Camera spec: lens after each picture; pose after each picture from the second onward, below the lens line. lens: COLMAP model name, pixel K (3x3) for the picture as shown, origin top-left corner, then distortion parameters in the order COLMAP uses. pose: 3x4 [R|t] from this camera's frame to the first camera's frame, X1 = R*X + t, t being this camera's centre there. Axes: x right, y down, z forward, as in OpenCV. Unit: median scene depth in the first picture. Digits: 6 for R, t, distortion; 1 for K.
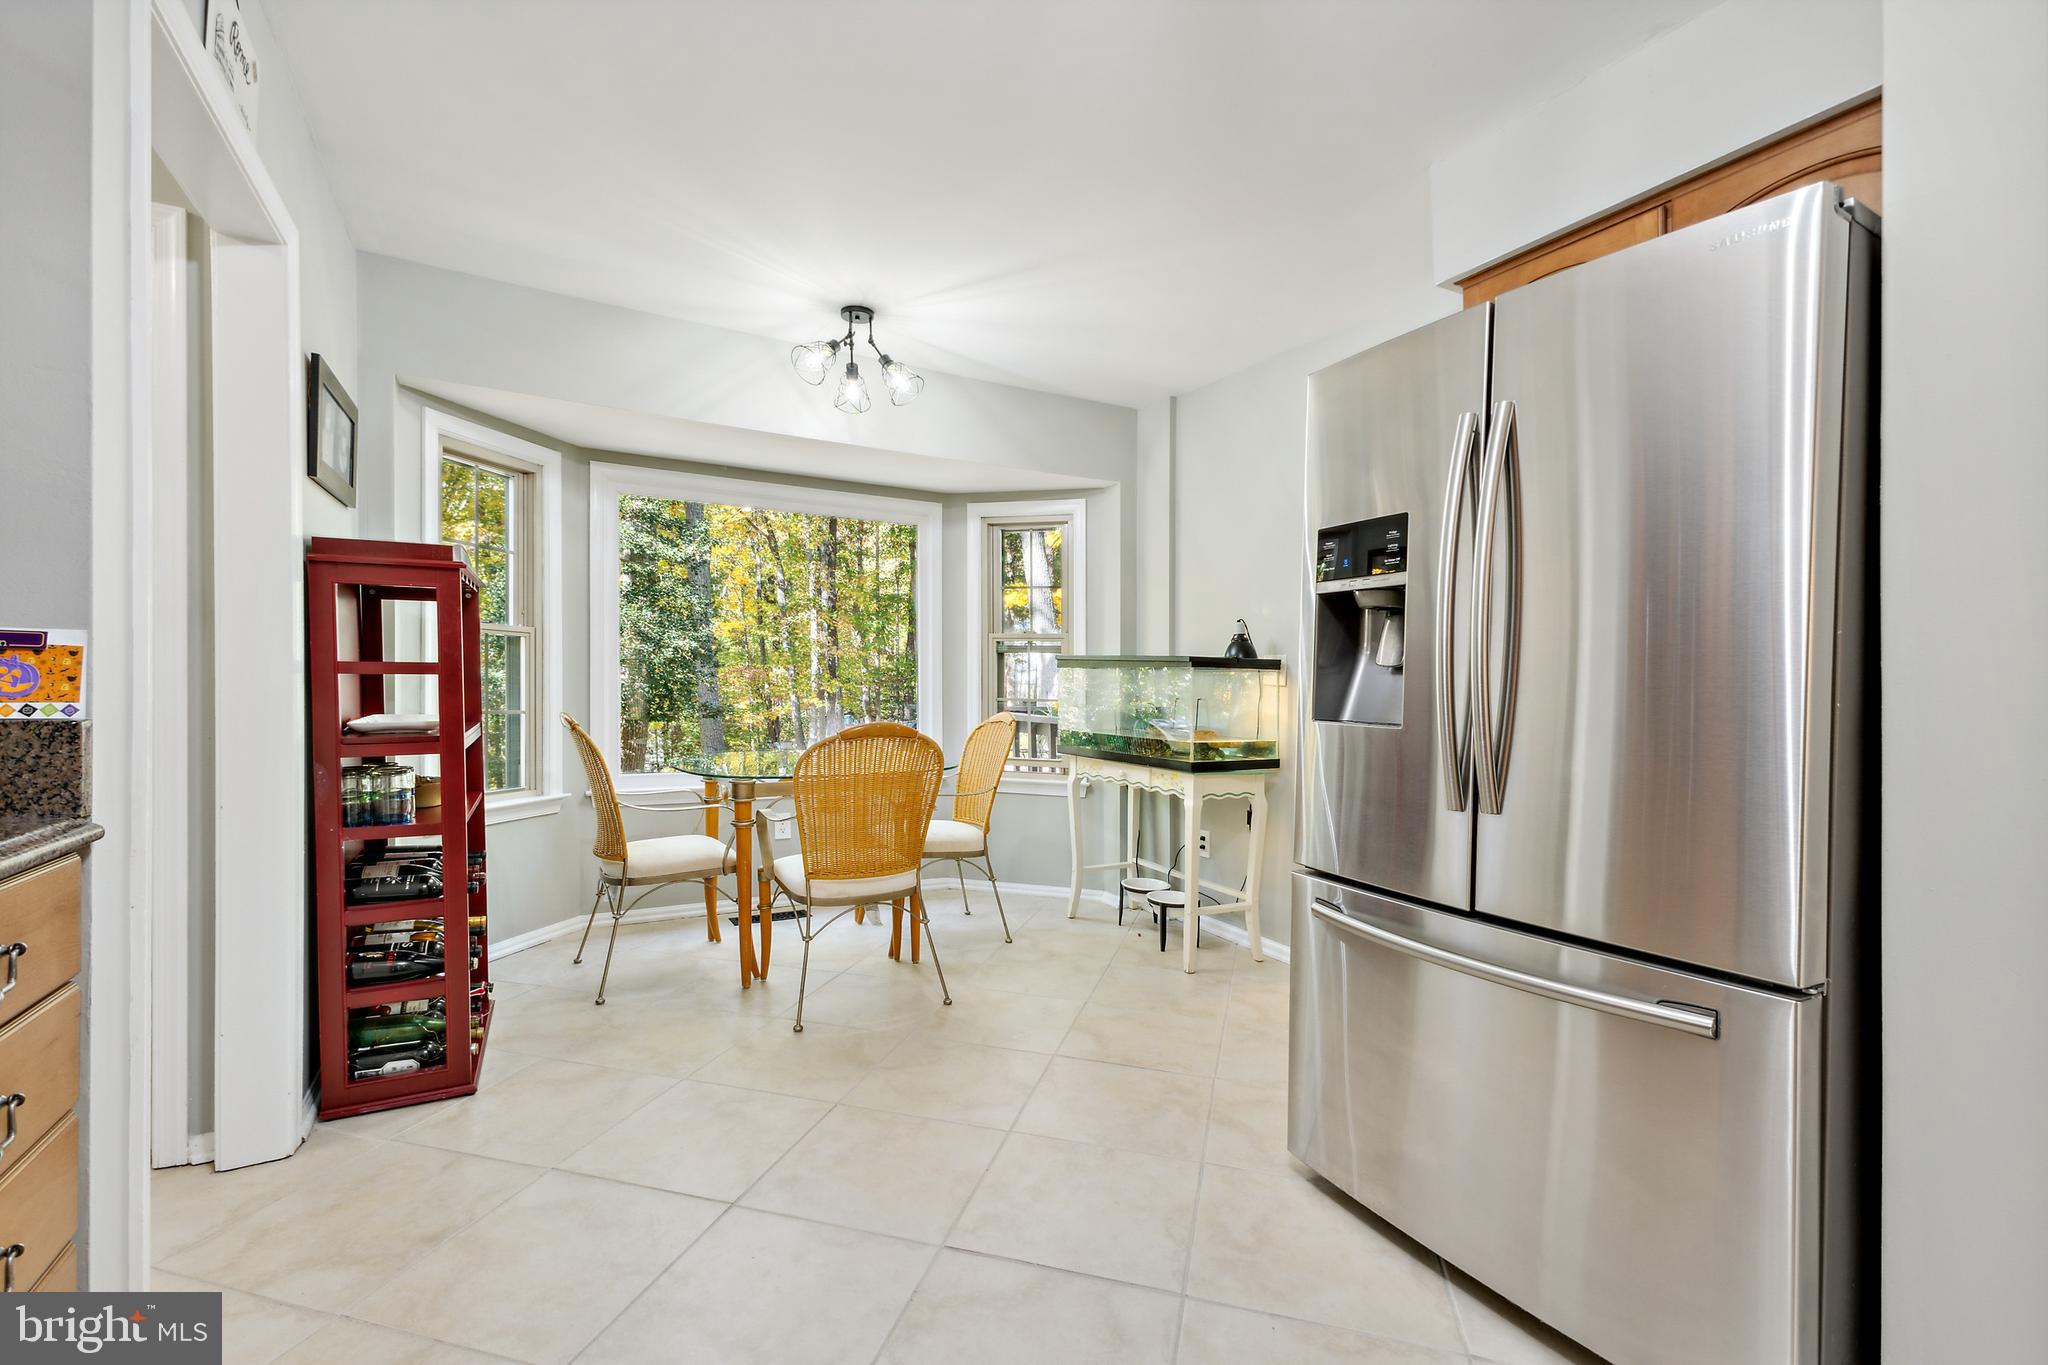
lens RADIAL K [[905.8, 0, 1030.2], [0, 905.8, 682.0], [0, 0, 1]] dist [0.001657, 0.000145]
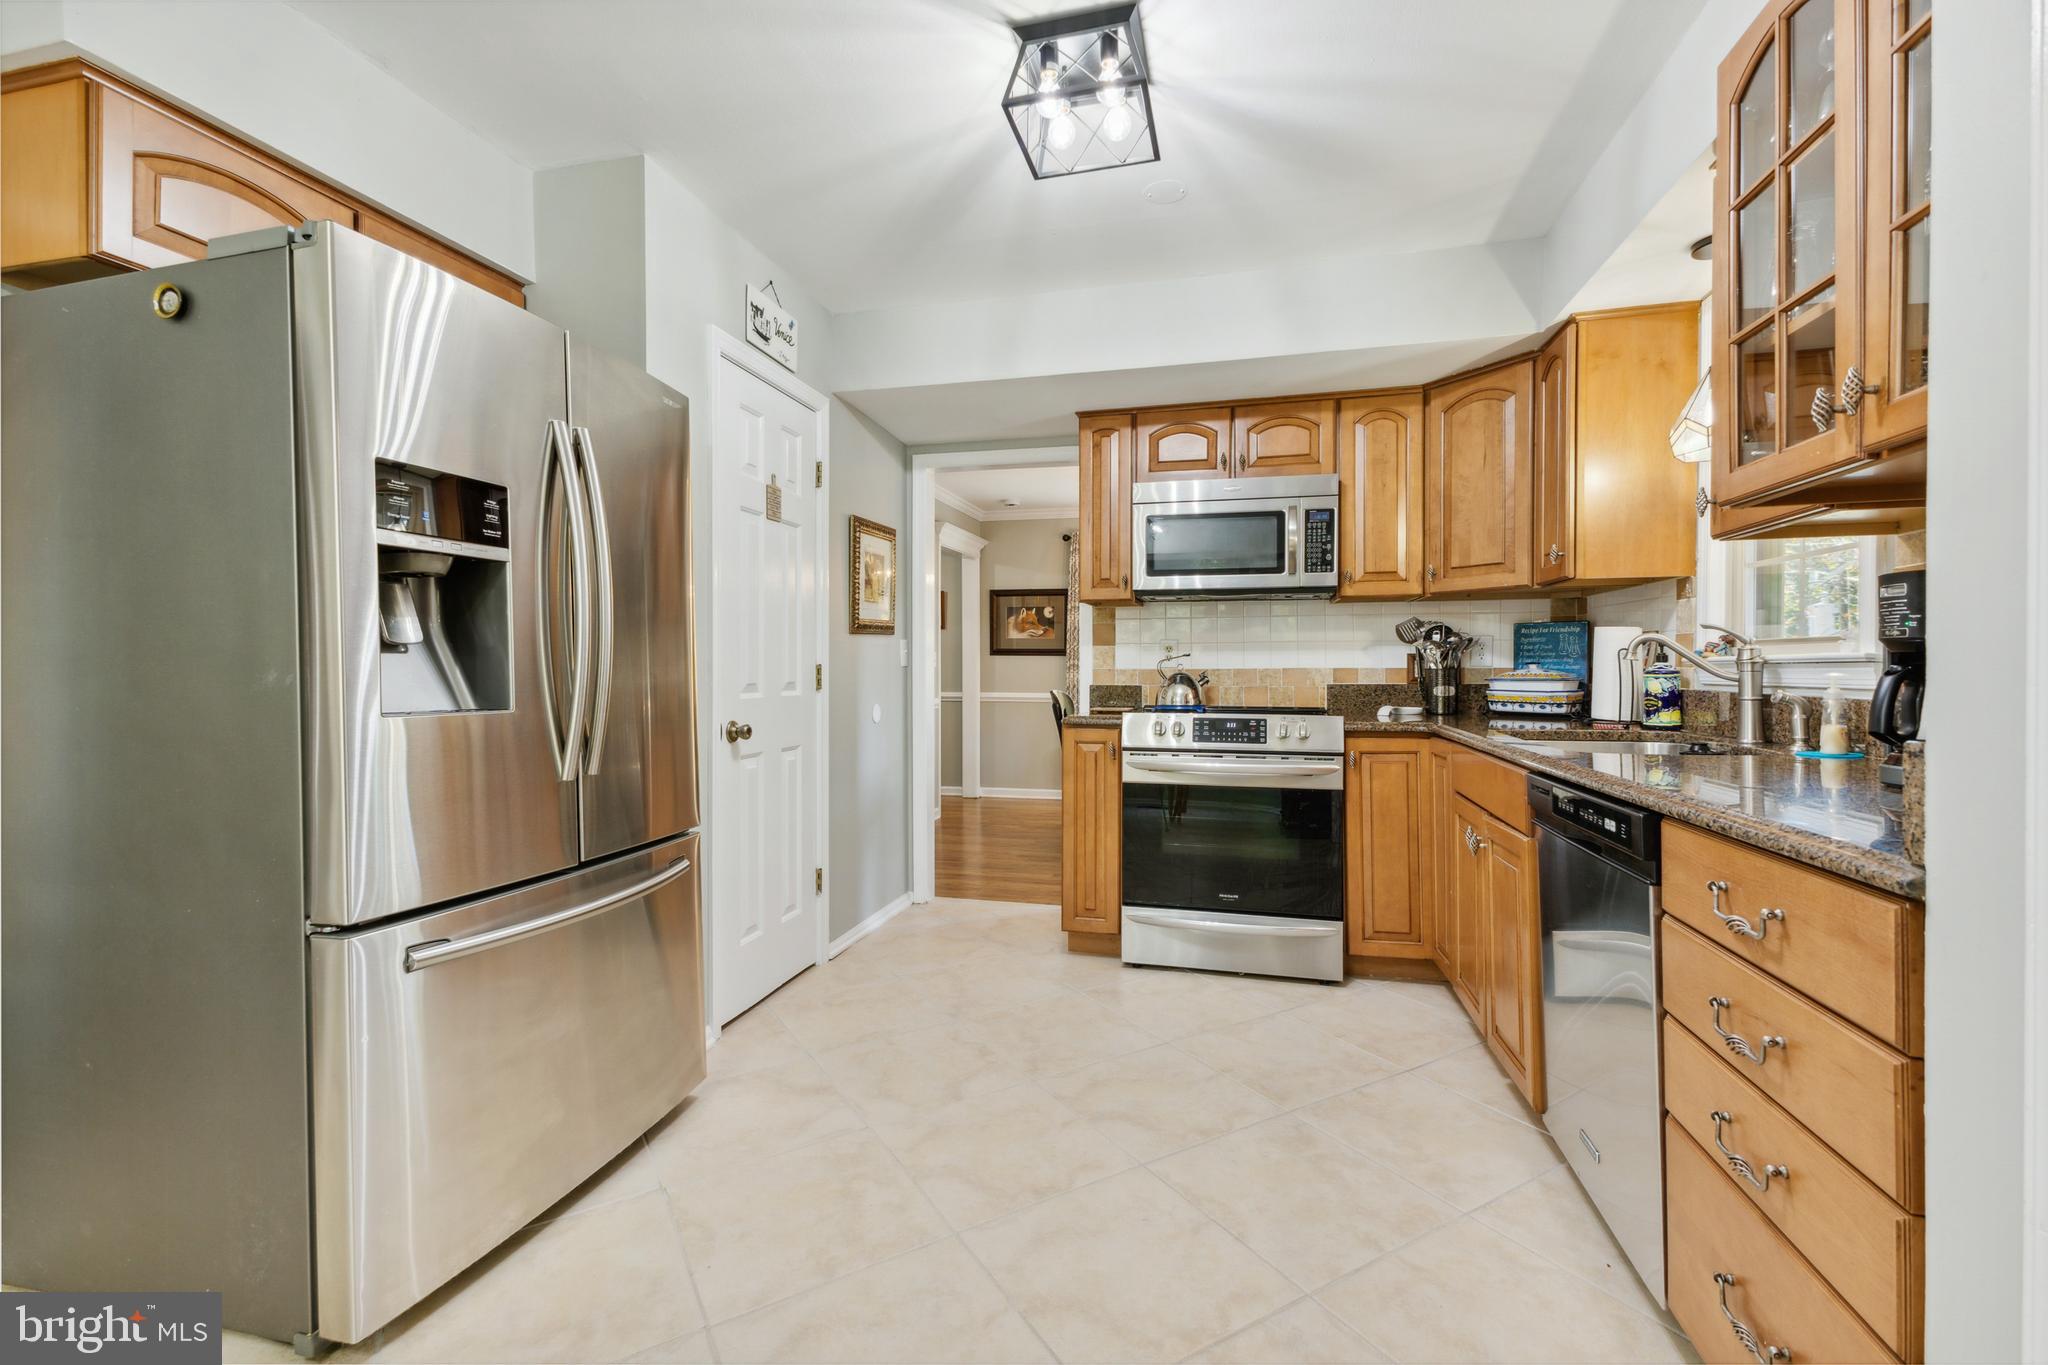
lens RADIAL K [[905.8, 0, 1022.3], [0, 905.8, 678.0], [0, 0, 1]] dist [0.001657, 0.000145]
pose [[-0.739378, -0.013311, 0.673159, -0.618691], [0.001404, 0.999772, 0.021311, -0.005134], [-0.673289, 0.016702, -0.739190, 1.320420]]
